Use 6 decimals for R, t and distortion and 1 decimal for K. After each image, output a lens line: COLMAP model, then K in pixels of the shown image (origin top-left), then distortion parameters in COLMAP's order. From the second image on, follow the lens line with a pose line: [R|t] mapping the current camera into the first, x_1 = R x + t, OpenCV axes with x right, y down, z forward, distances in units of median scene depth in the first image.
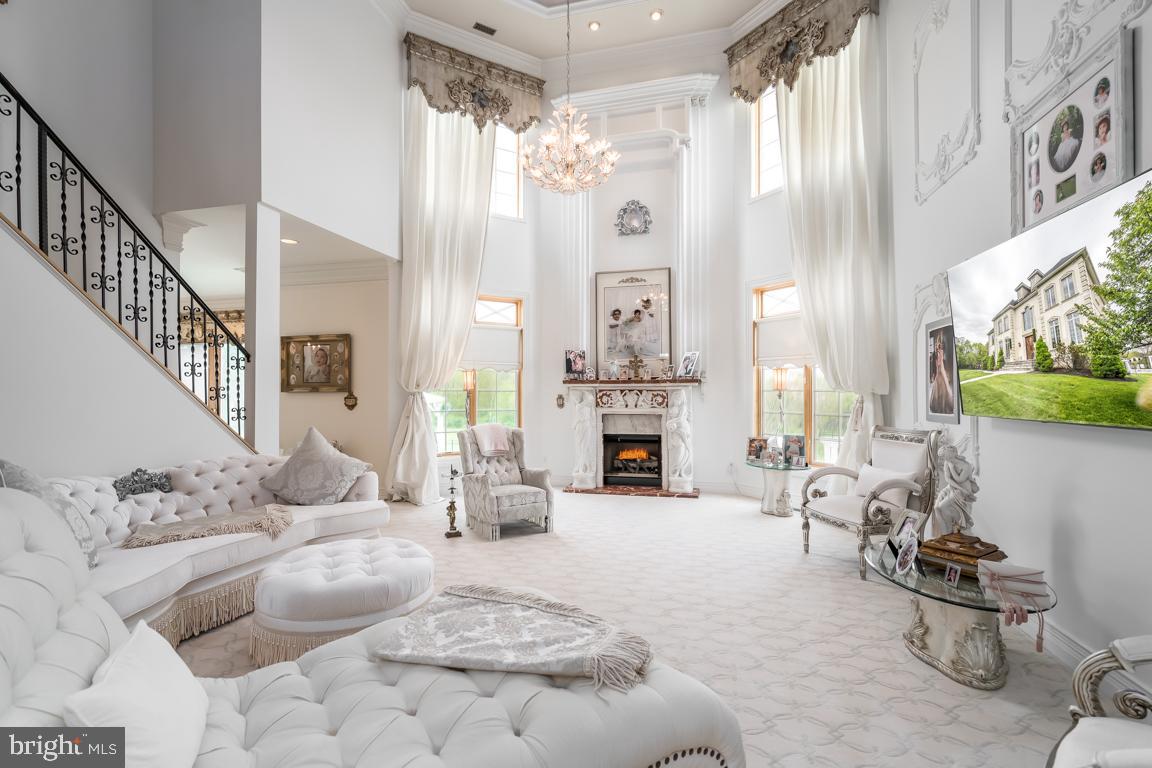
lens RADIAL K [[527.2, 0, 569.1], [0, 527.2, 391.5], [0, 0, 1]] dist [-0.004010, -0.000538]
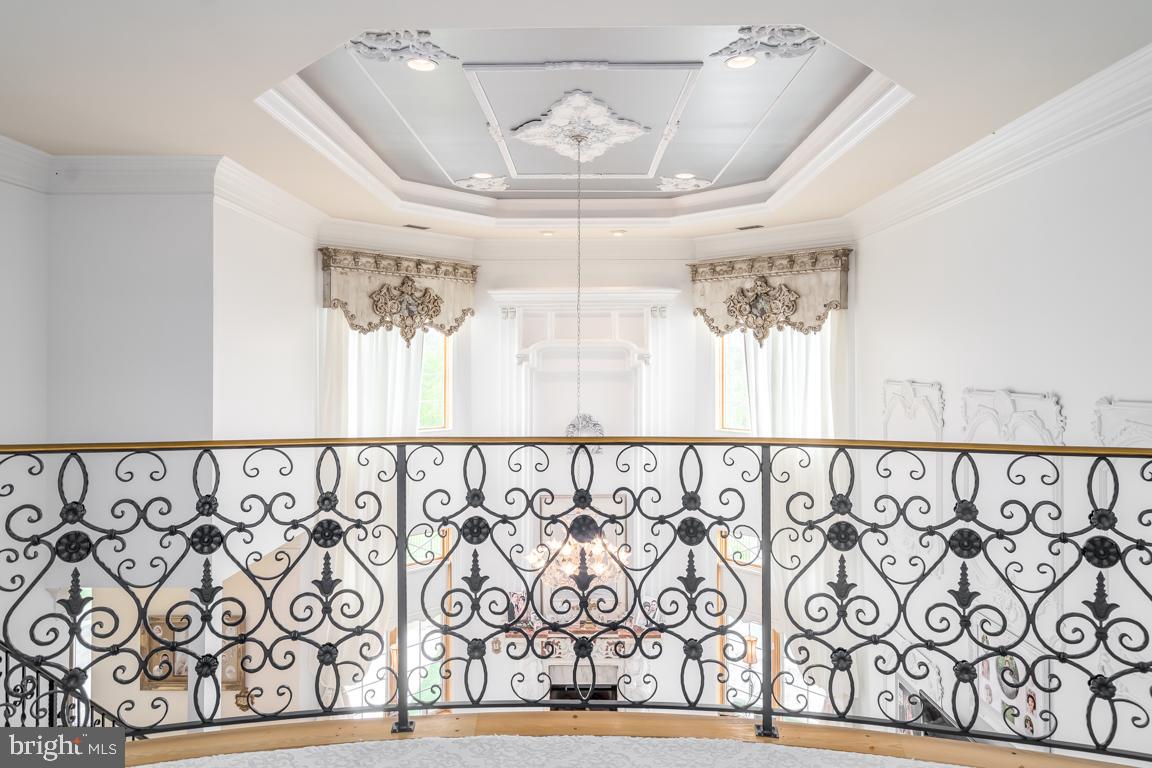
lens RADIAL K [[749.2, 0, 583.0], [0, 749.2, 382.4], [0, 0, 1]] dist [0.007687, 0.001334]
pose [[0.970029, 0.003177, 0.242968, -0.192658], [-0.002719, 0.999994, -0.002218, -0.442762], [-0.242973, 0.001491, 0.970032, -0.207891]]
